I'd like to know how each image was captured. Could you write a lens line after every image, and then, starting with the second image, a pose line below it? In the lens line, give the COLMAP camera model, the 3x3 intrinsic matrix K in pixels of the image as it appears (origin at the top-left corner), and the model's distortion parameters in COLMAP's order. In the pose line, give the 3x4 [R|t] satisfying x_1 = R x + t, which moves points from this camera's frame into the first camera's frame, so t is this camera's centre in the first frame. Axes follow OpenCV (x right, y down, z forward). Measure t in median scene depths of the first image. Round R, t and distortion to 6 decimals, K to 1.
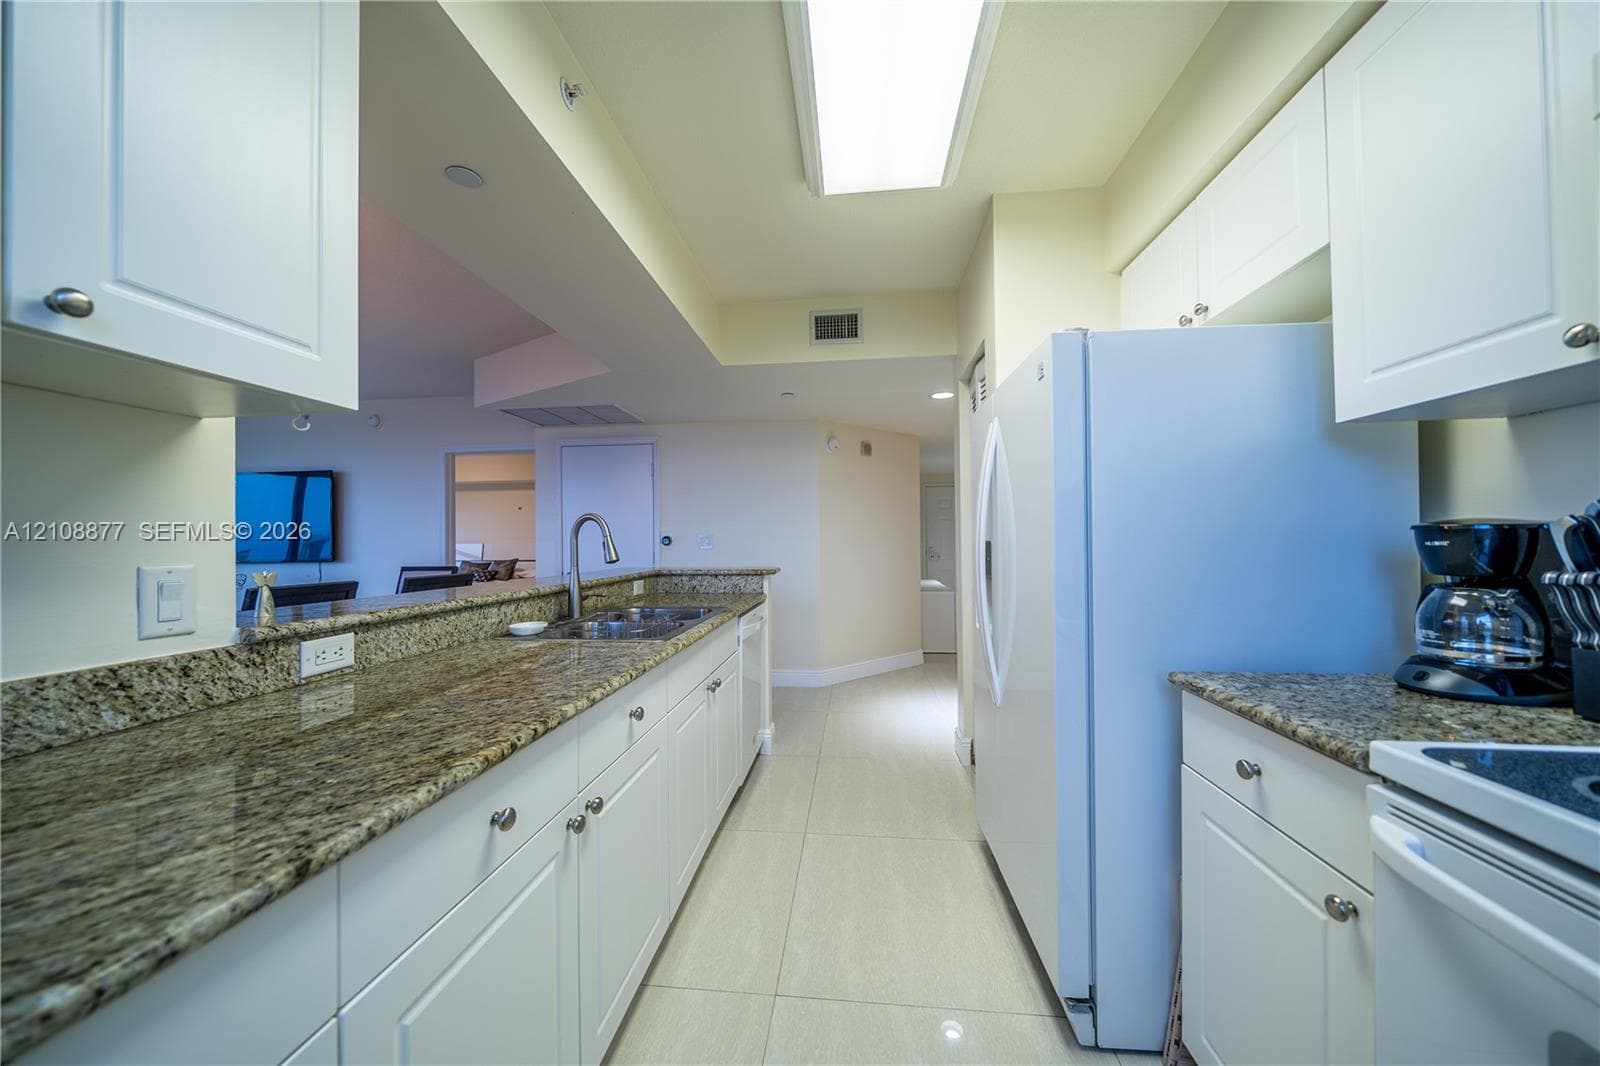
lens RADIAL K [[611.4, 0, 794.8], [0, 611.4, 536.6], [0, 0, 1]] dist [-0.005568, -0.000091]
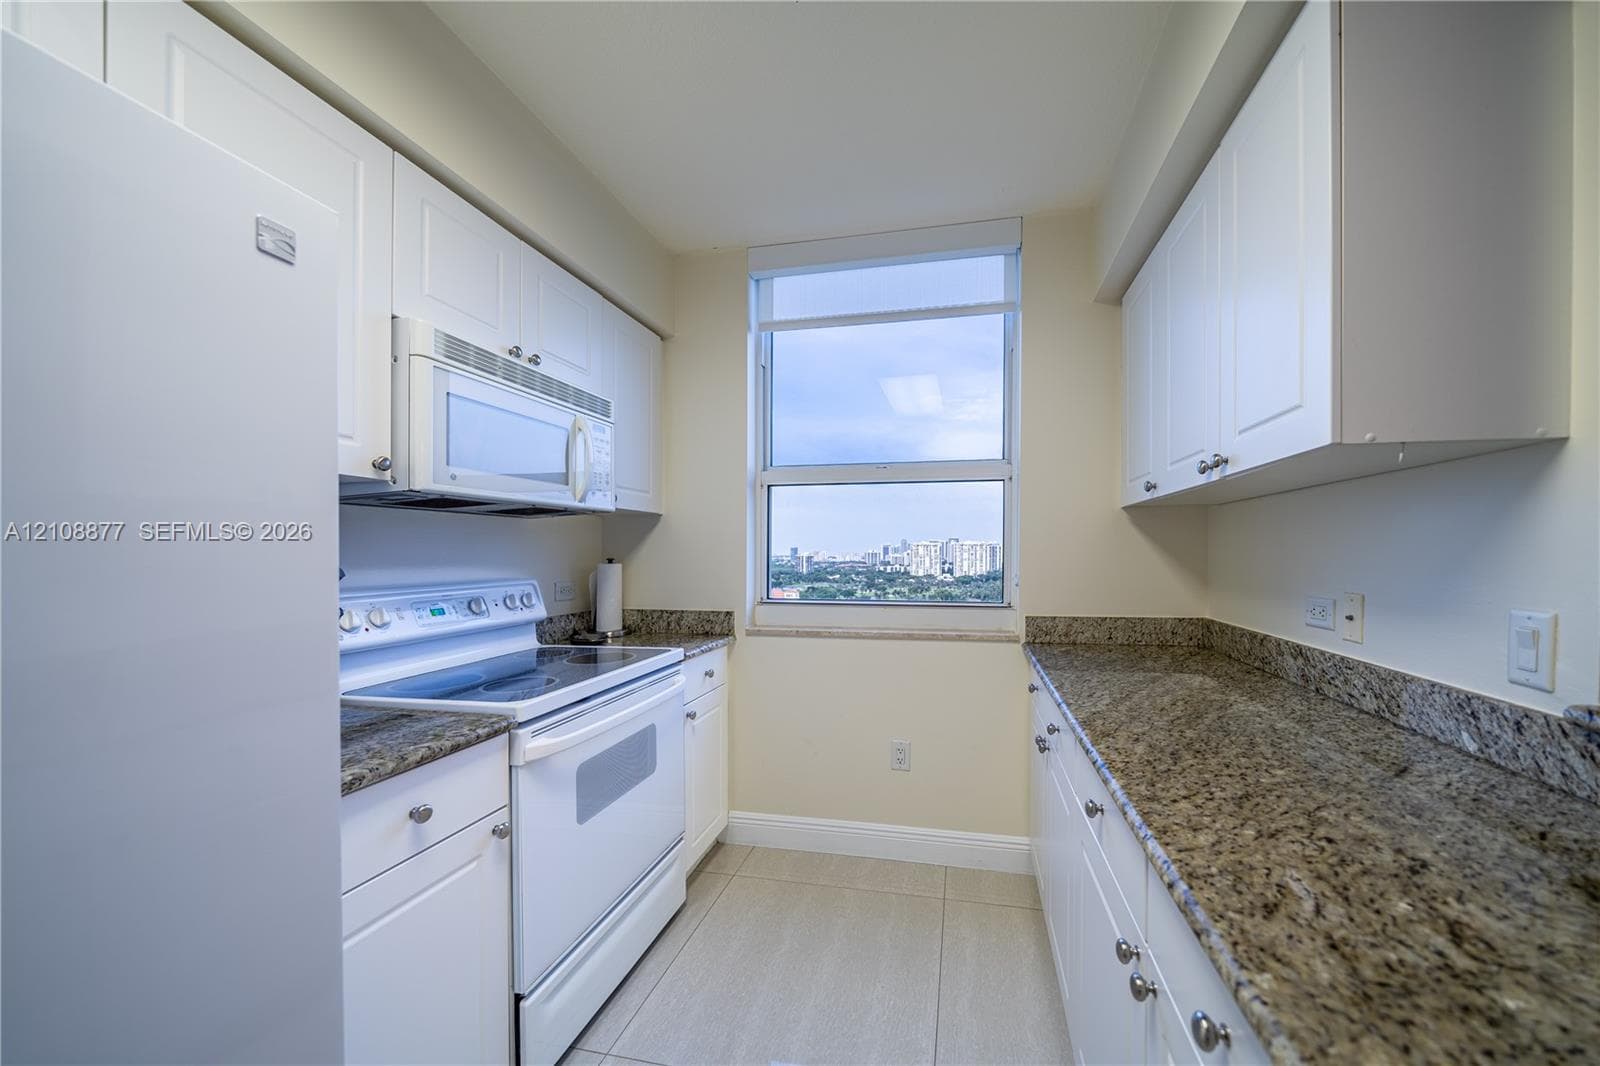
lens RADIAL K [[724.6, 0, 793.1], [0, 724.6, 552.4], [0, 0, 1]] dist [-0.000104, -0.000025]
pose [[-0.989763, 0.015844, 0.141841, -0.078639], [0.015155, 0.999868, -0.005936, -0.053876], [-0.141917, -0.003726, -0.989872, 2.308545]]
